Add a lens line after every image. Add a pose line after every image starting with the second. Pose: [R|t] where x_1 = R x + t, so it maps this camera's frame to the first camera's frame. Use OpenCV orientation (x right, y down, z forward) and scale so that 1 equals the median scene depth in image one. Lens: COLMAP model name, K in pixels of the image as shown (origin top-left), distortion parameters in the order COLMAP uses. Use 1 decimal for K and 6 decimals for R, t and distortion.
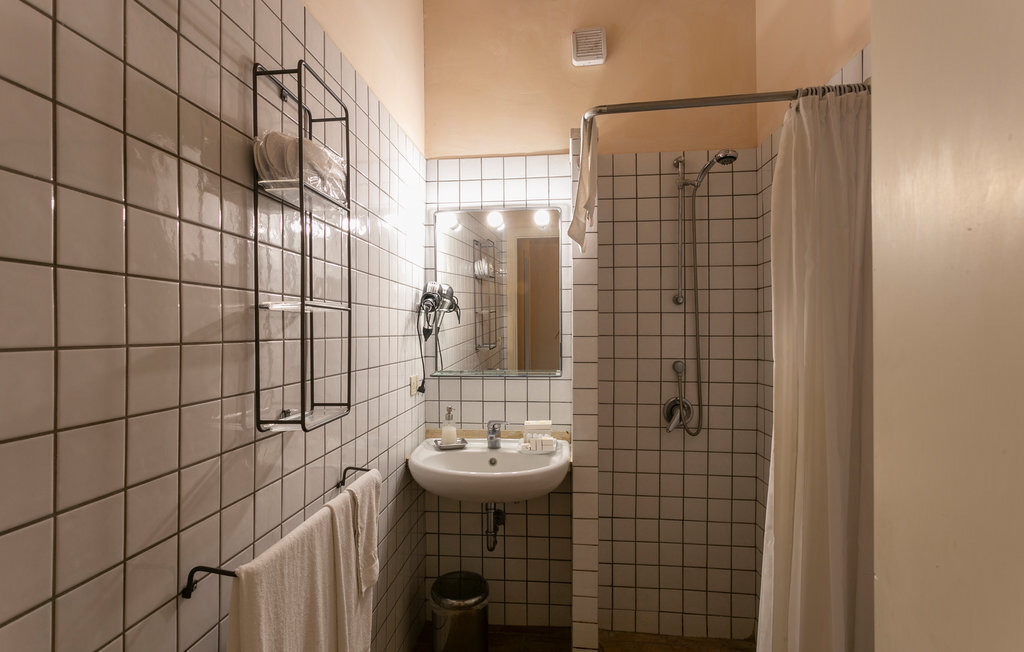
lens RADIAL K [[503.4, 0, 512.0], [0, 503.4, 326.0], [0, 0, 1]] dist [0.000210, 0.000041]
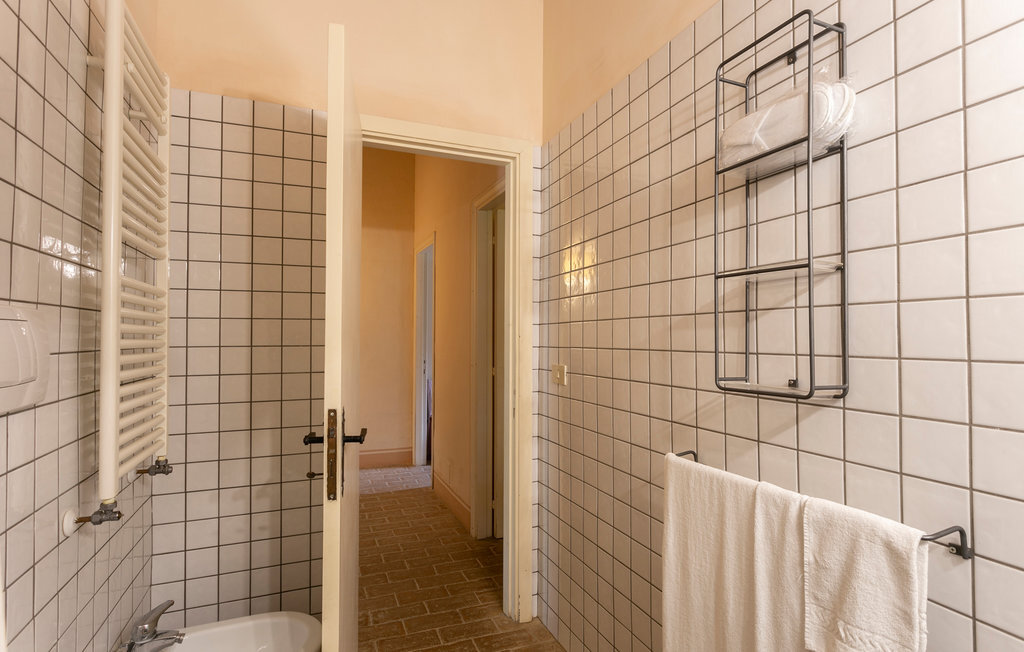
lens RADIAL K [[503.4, 0, 512.0], [0, 503.4, 326.0], [0, 0, 1]] dist [0.000210, 0.000041]
pose [[-0.882553, -0.010233, -0.470102, 0.654096], [0.004879, 0.999510, -0.030918, 0.122605], [0.470188, -0.029581, -0.882070, 2.166275]]
